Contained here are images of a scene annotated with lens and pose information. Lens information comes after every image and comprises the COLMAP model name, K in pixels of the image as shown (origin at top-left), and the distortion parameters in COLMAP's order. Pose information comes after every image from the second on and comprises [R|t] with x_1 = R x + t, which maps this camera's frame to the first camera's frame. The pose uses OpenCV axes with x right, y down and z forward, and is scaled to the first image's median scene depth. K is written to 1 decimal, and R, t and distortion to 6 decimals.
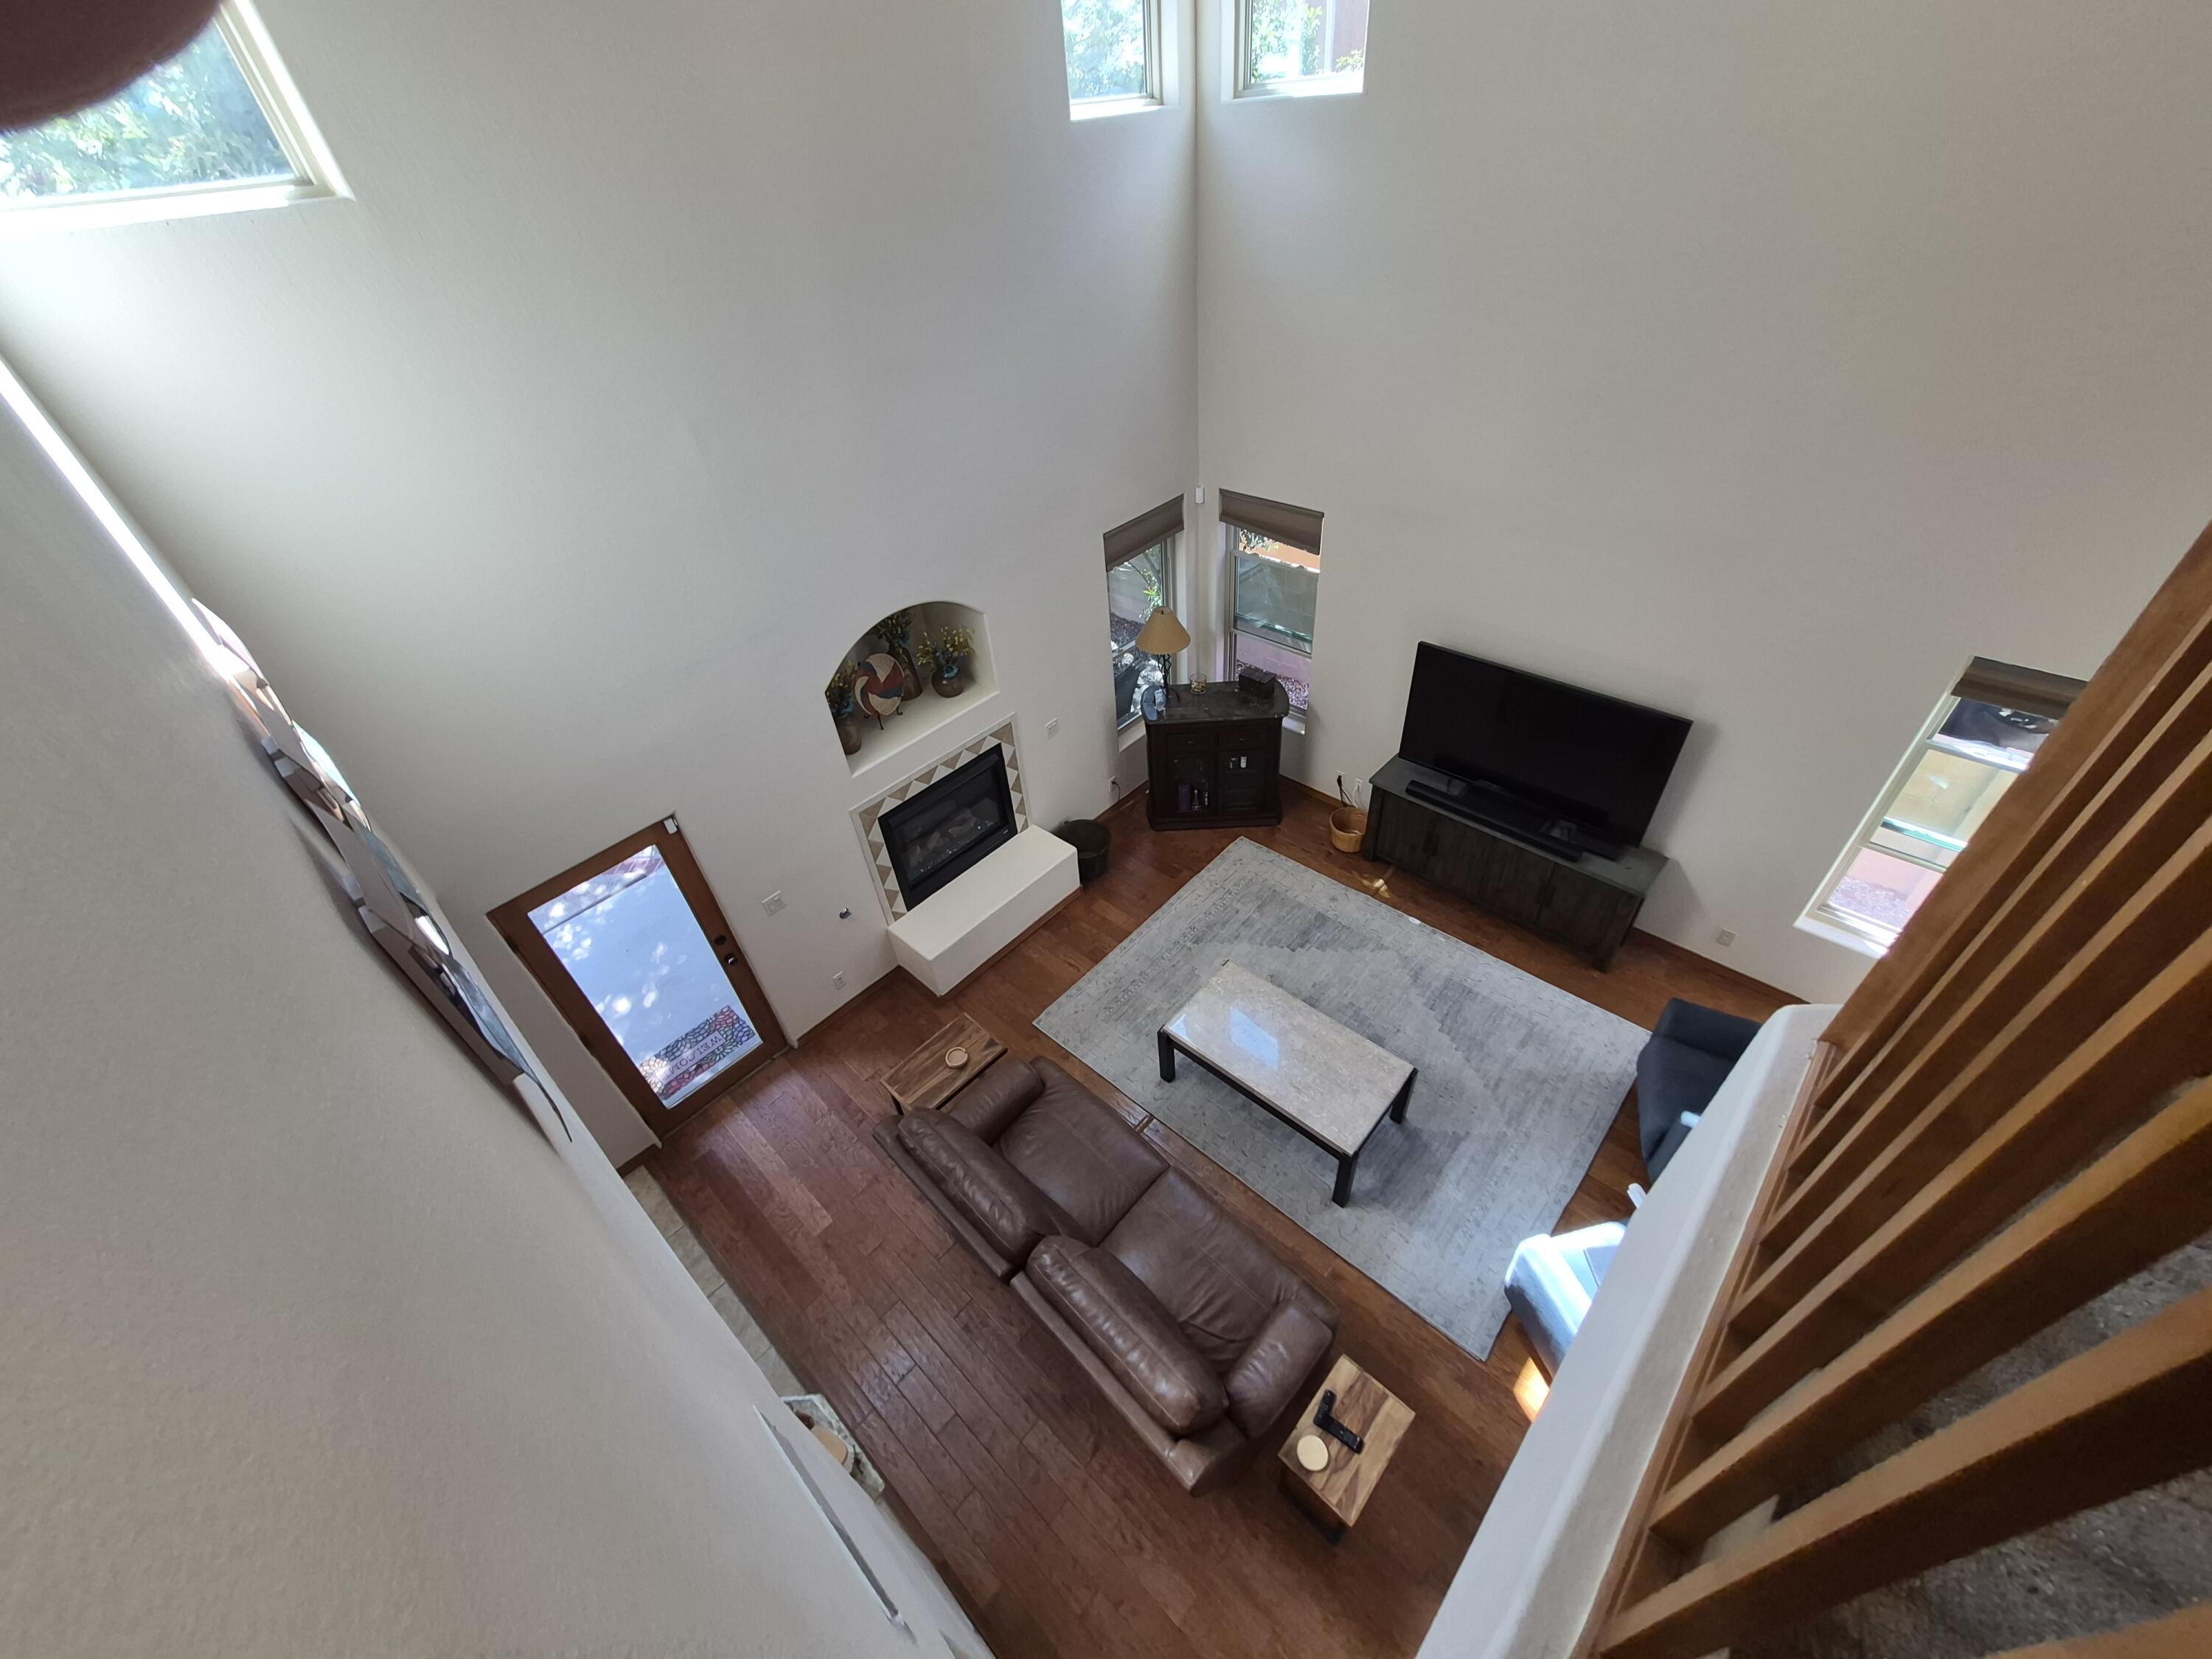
lens RADIAL K [[859.8, 0, 1101.3], [0, 859.8, 818.9], [0, 0, 1]] dist [0.001004, -0.001508]
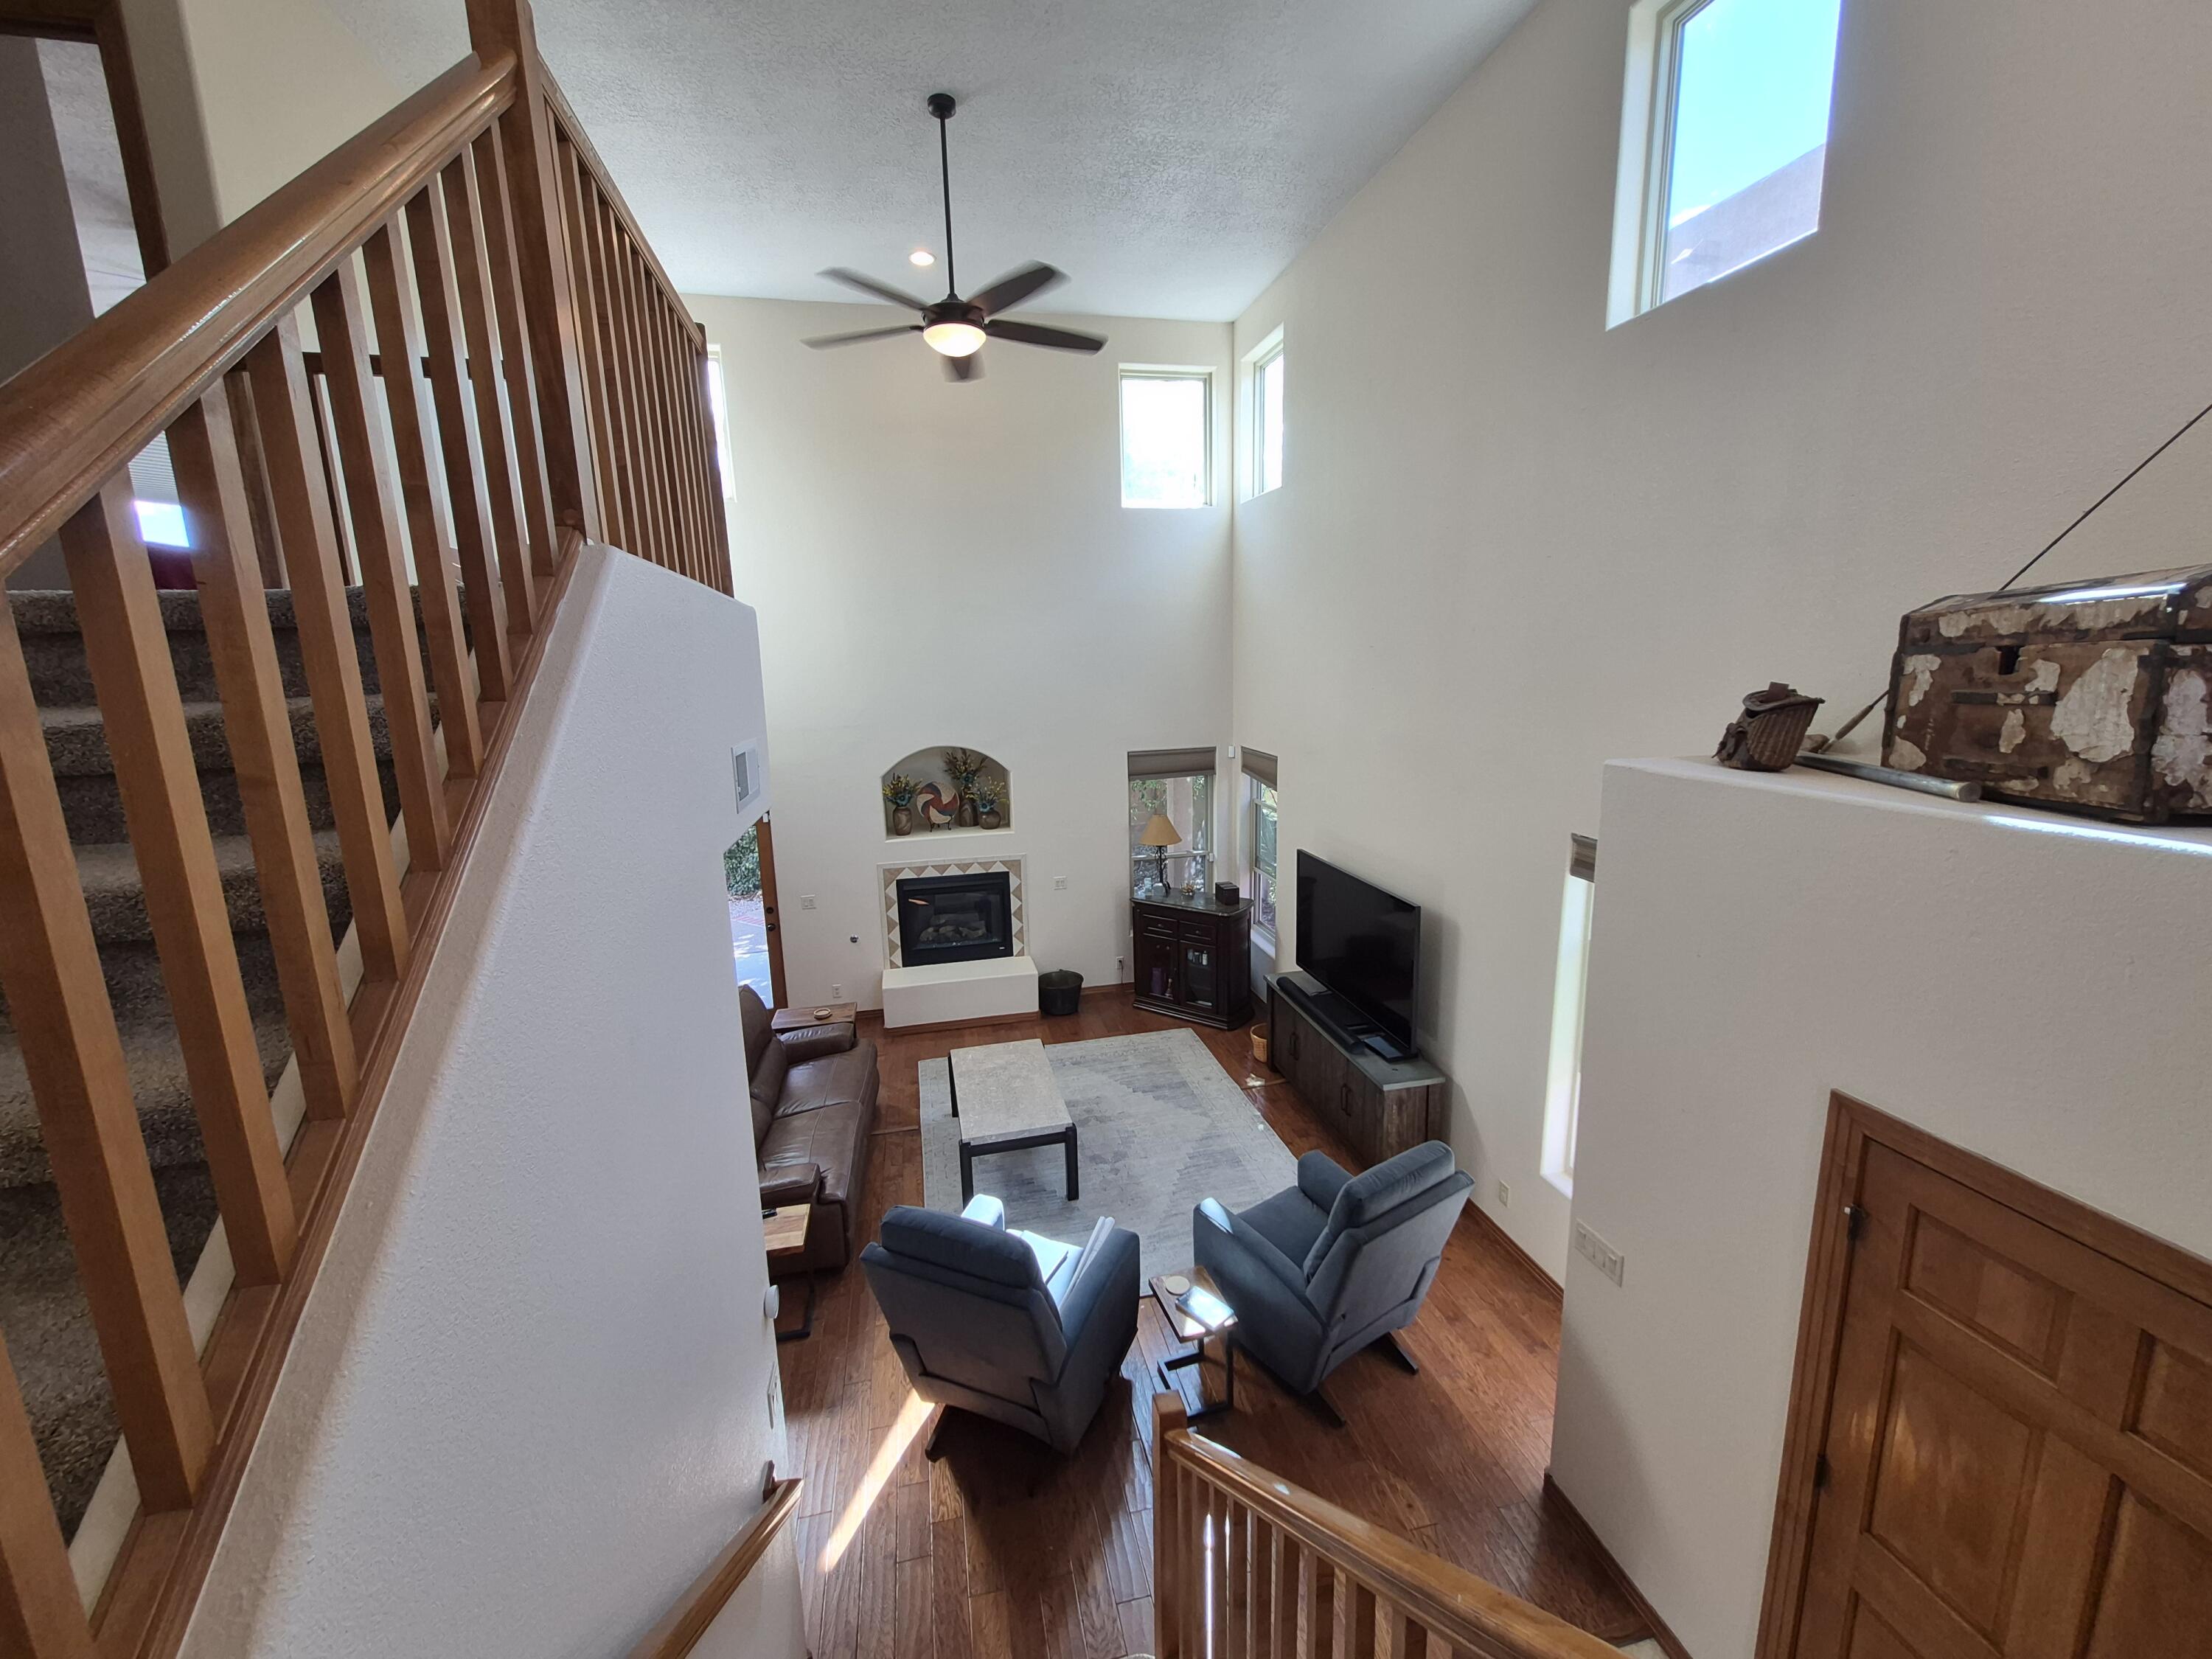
lens RADIAL K [[905.1, 0, 1105.5], [0, 905.1, 822.8], [0, 0, 1]] dist [0.000345, -0.000176]
pose [[0.817906, 0.160199, -0.552599, 0.786657], [-0.394961, 0.854736, -0.336796, 0.266963], [0.418372, 0.493722, 0.762367, -0.065037]]
